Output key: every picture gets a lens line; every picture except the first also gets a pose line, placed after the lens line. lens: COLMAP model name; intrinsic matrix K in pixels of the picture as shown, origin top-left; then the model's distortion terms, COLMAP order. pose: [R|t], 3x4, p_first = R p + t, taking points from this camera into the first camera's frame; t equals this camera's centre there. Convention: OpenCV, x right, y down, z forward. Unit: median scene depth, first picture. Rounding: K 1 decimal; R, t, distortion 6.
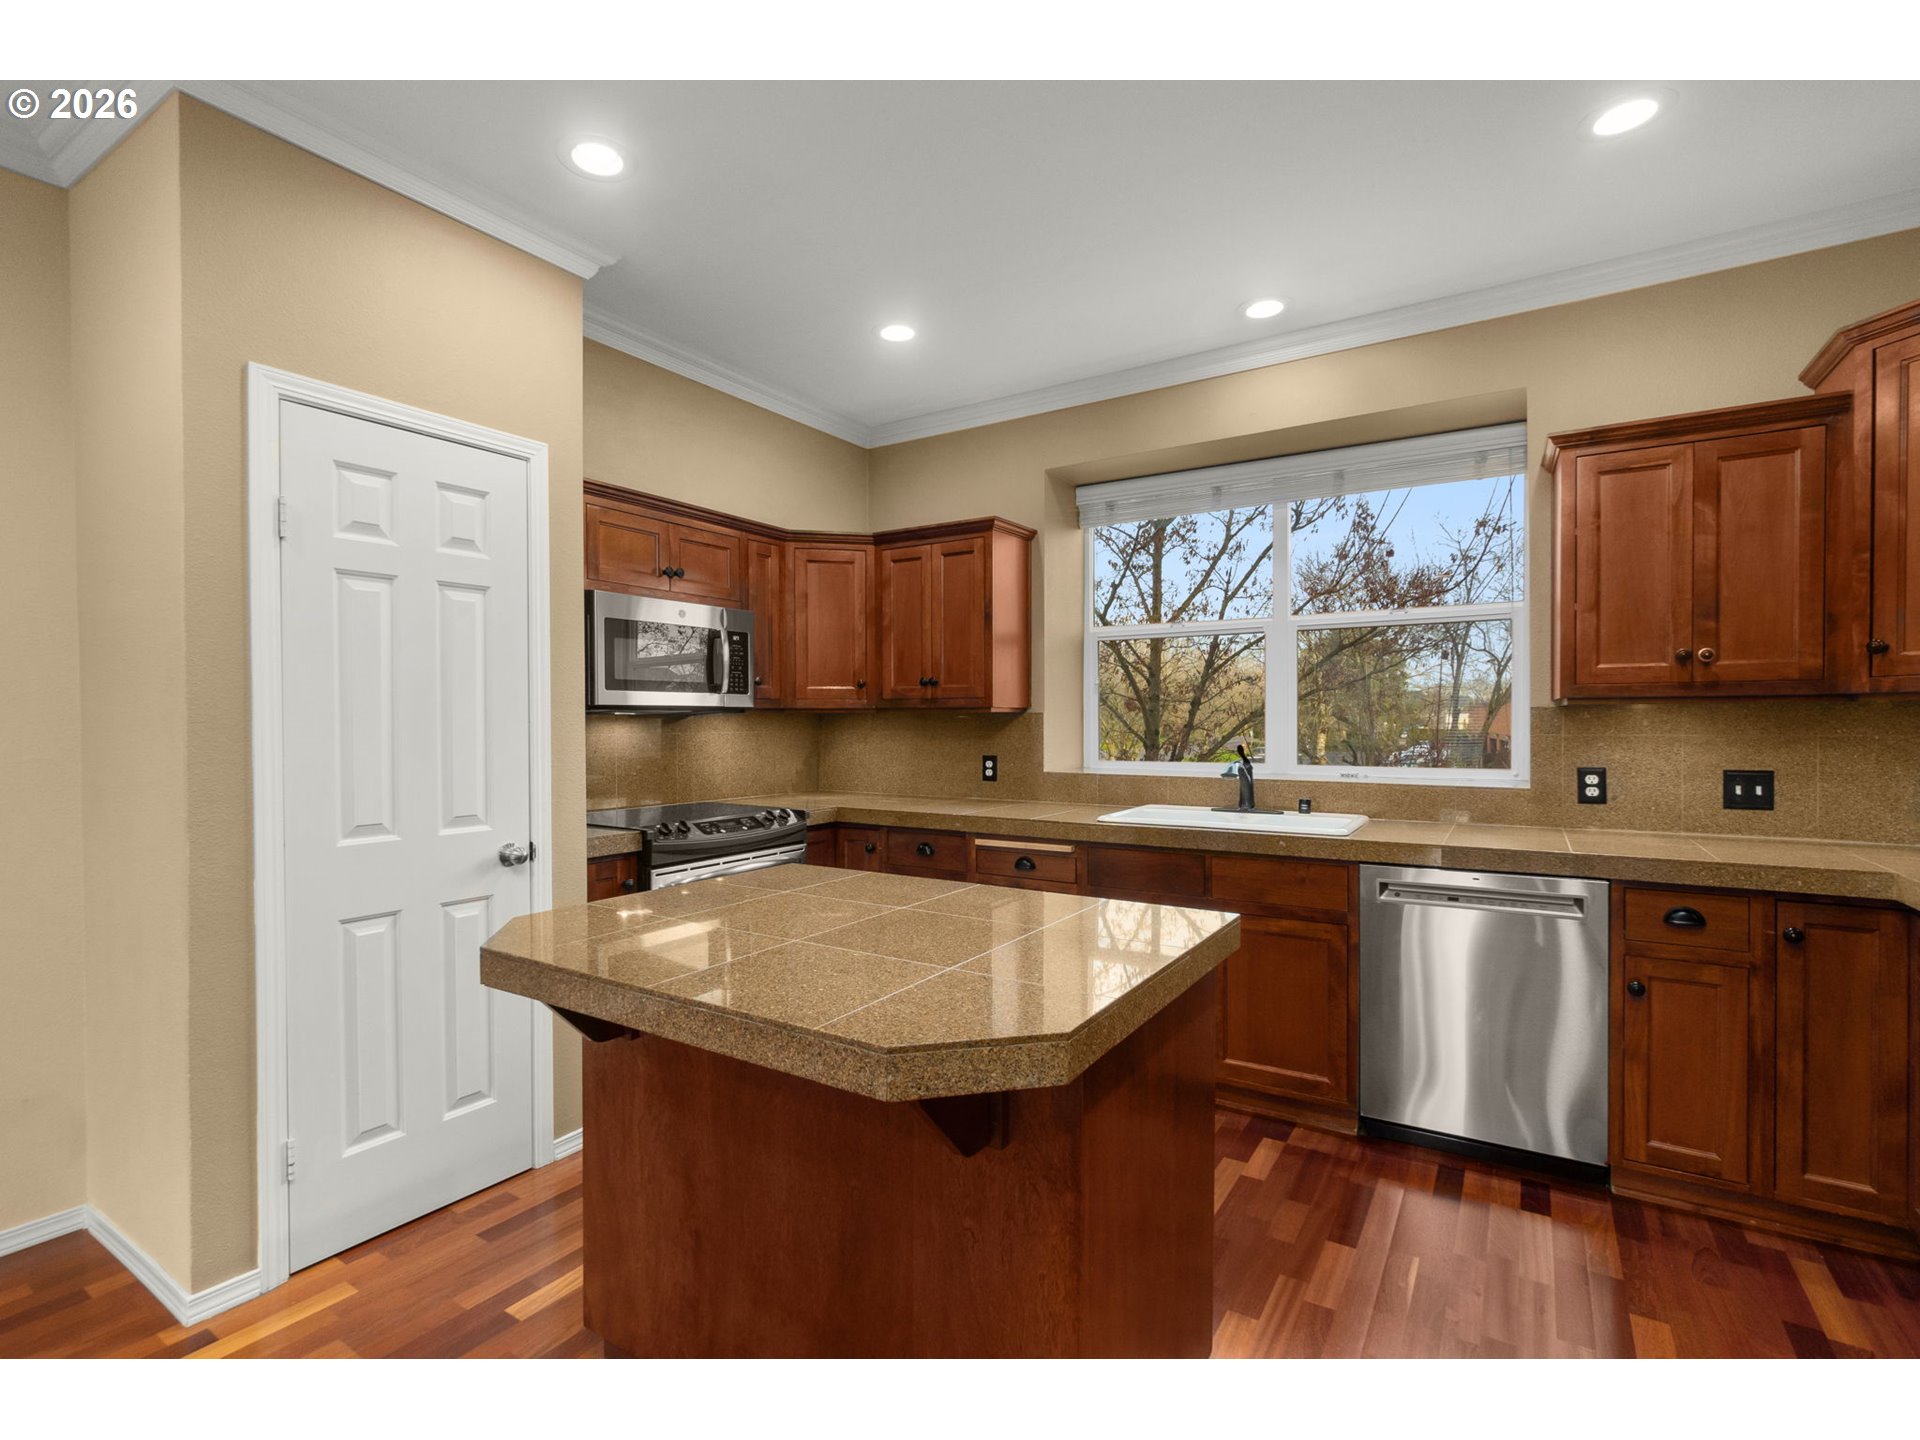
lens RADIAL K [[884.2, 0, 959.1], [0, 884.2, 728.3], [0, 0, 1]] dist [0.000006, -0.000131]
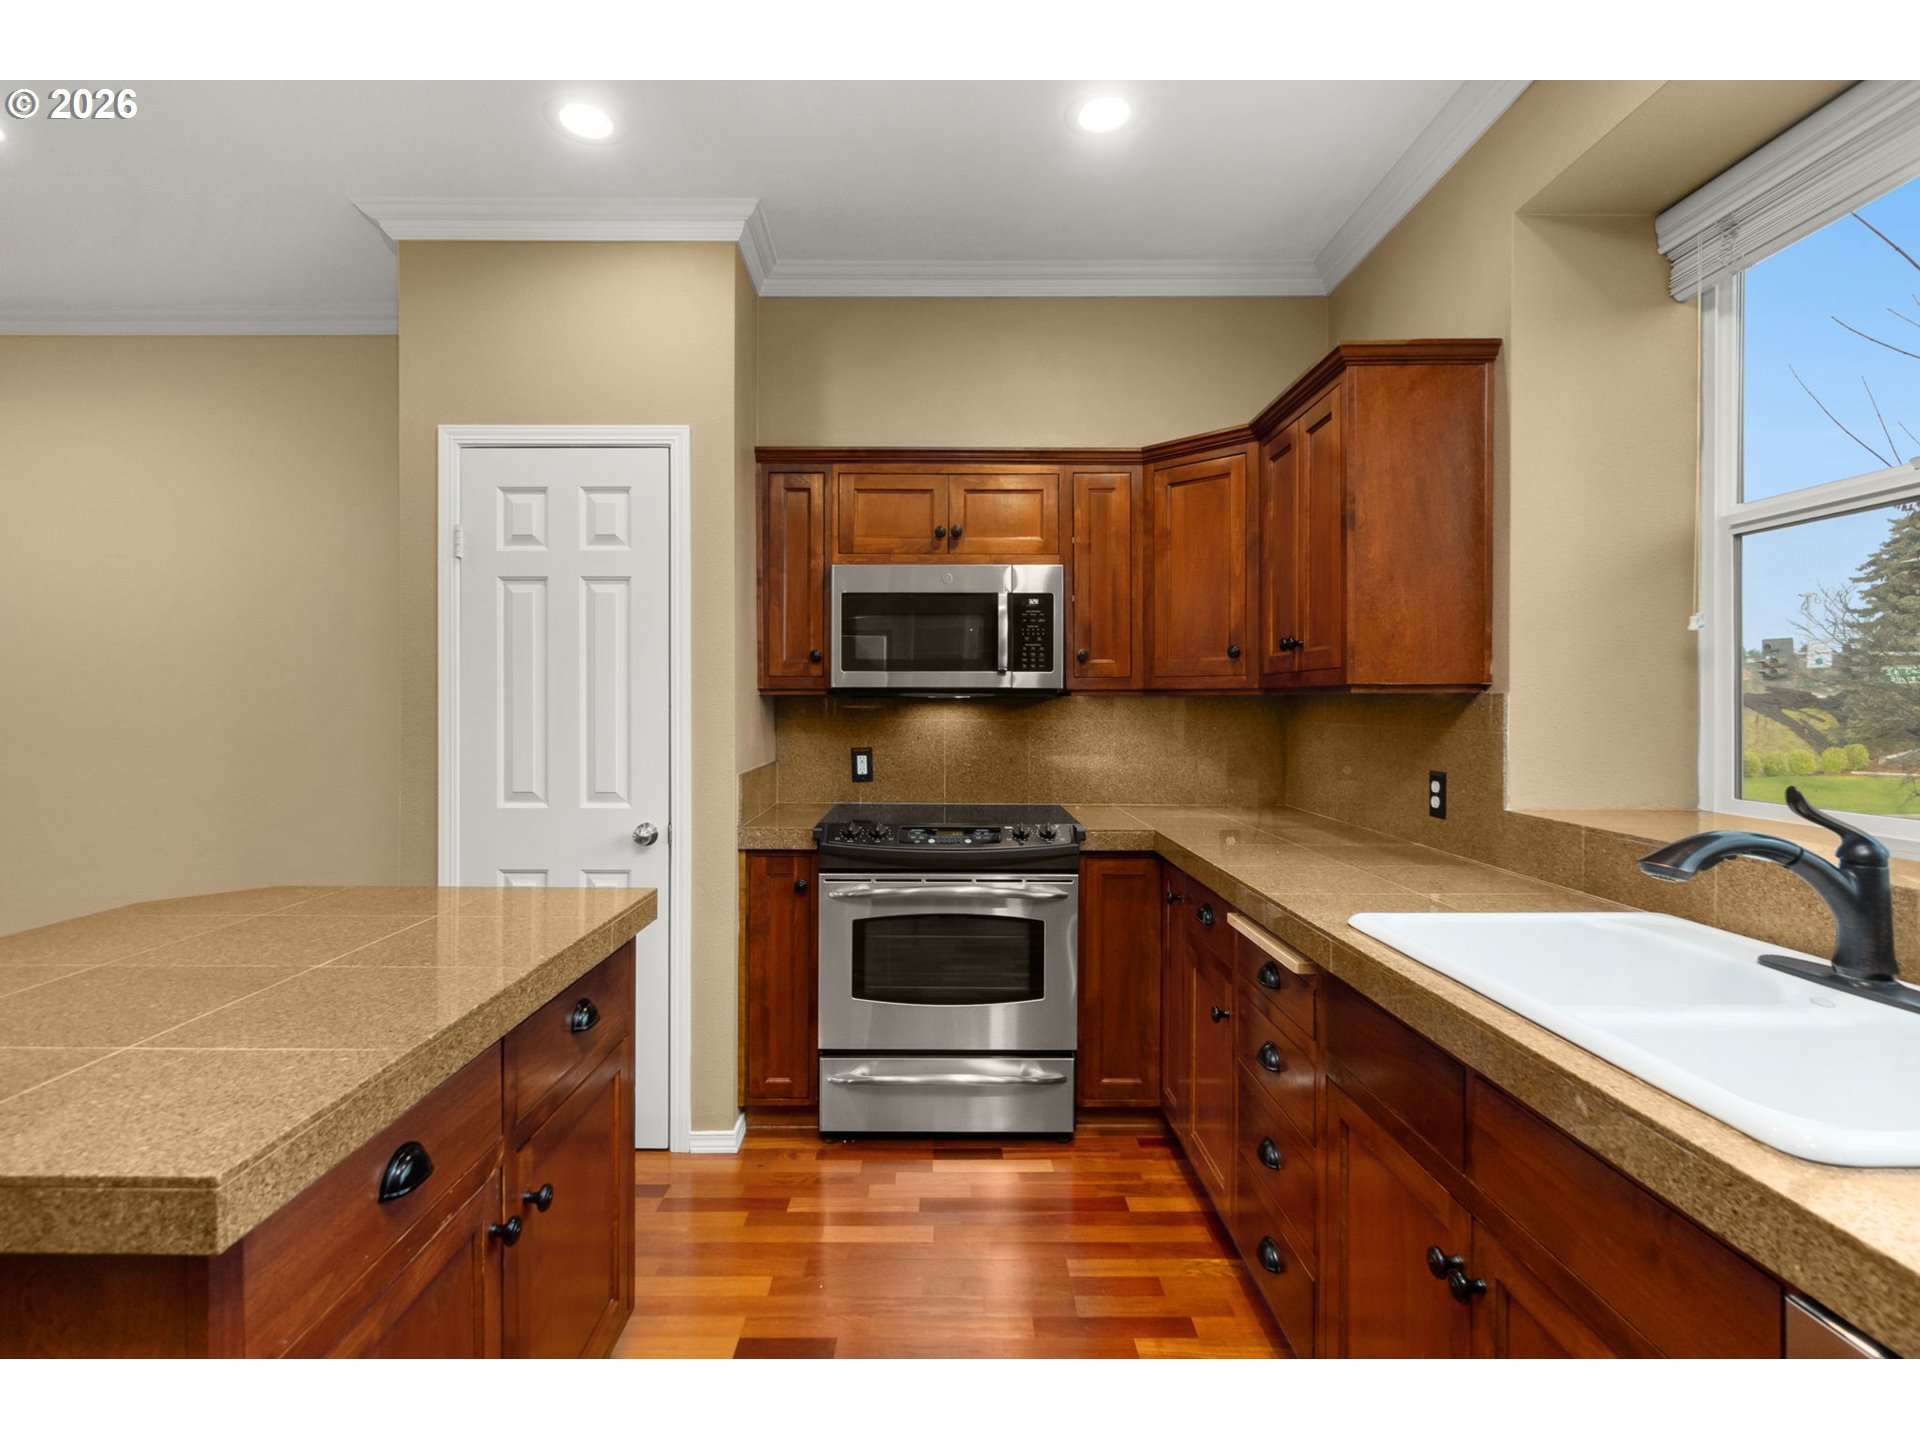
lens RADIAL K [[921.2, 0, 953.0], [0, 921.2, 708.8], [0, 0, 1]] dist [0.002382, -0.000134]
pose [[0.544247, 0.007163, -0.838894, 0.504202], [-0.012302, 0.999924, 0.000557, -0.007033], [0.838835, 0.010017, 0.544294, 0.615327]]
